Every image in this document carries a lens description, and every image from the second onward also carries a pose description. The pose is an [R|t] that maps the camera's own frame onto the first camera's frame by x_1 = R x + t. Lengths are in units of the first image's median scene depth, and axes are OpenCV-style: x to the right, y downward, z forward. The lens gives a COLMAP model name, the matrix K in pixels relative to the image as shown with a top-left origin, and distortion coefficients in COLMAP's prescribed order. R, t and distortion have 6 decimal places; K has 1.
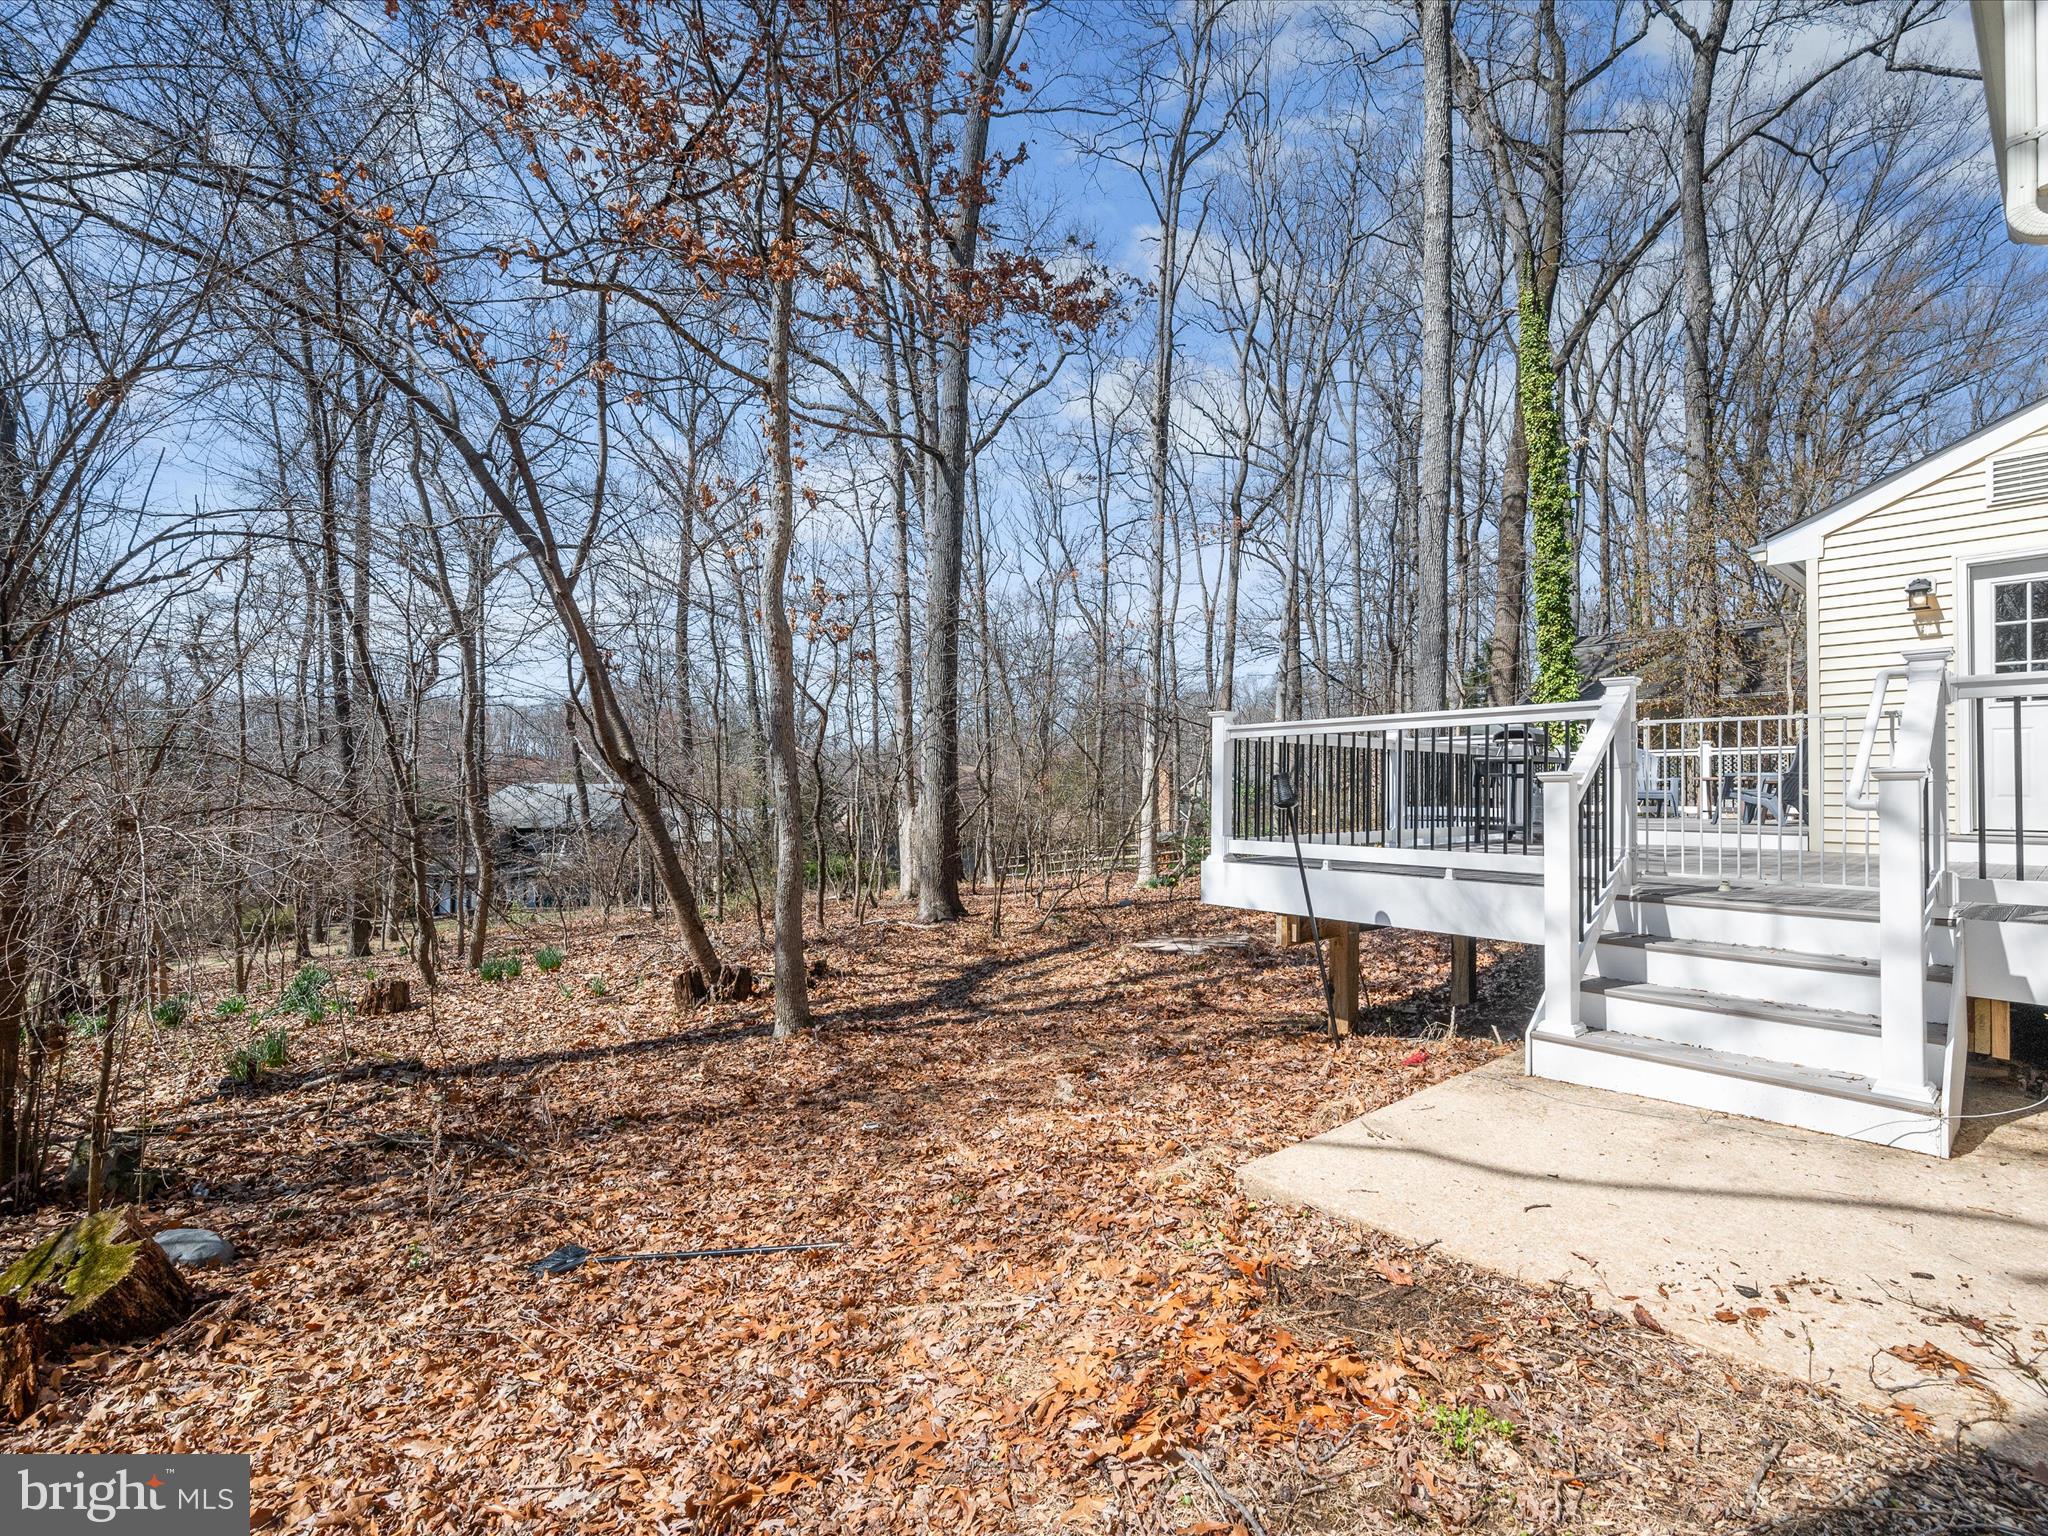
lens RADIAL K [[915.2, 0, 1025.5], [0, 915.2, 777.7], [0, 0, 1]] dist [-0.001401, -0.000314]
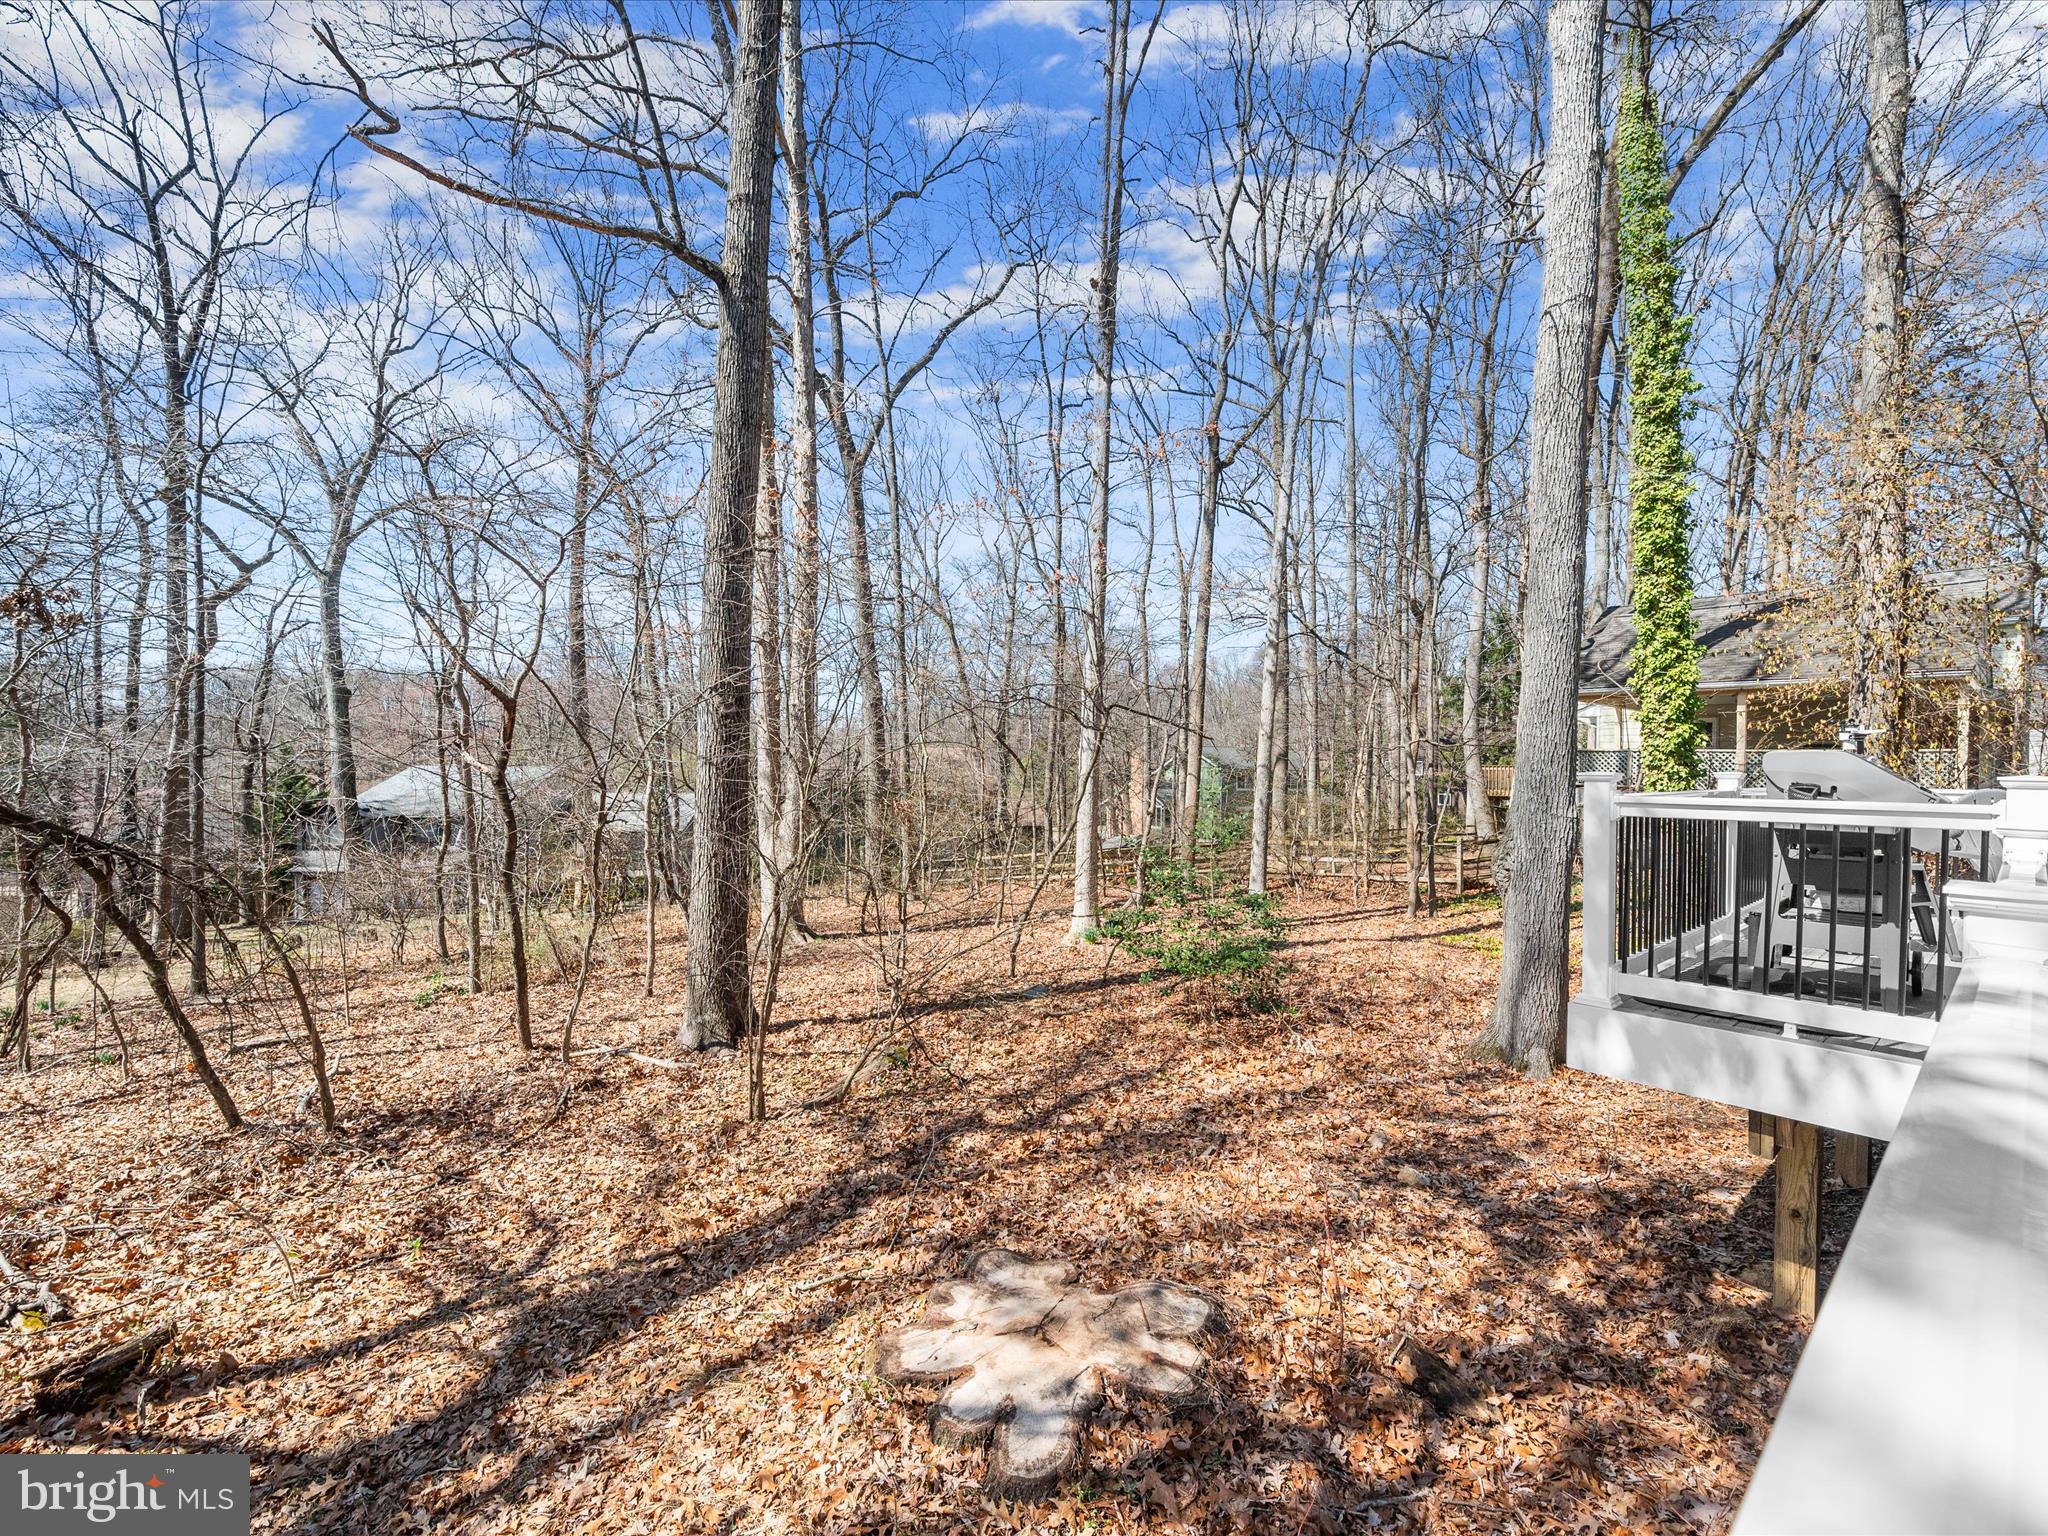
lens RADIAL K [[915.2, 0, 1025.5], [0, 915.2, 777.7], [0, 0, 1]] dist [-0.001401, -0.000314]
pose [[0.999798, 0.004159, 0.019659, 0.071210], [-0.004668, 0.999654, 0.025903, -0.025500], [-0.019544, -0.025990, 0.999471, 0.272484]]
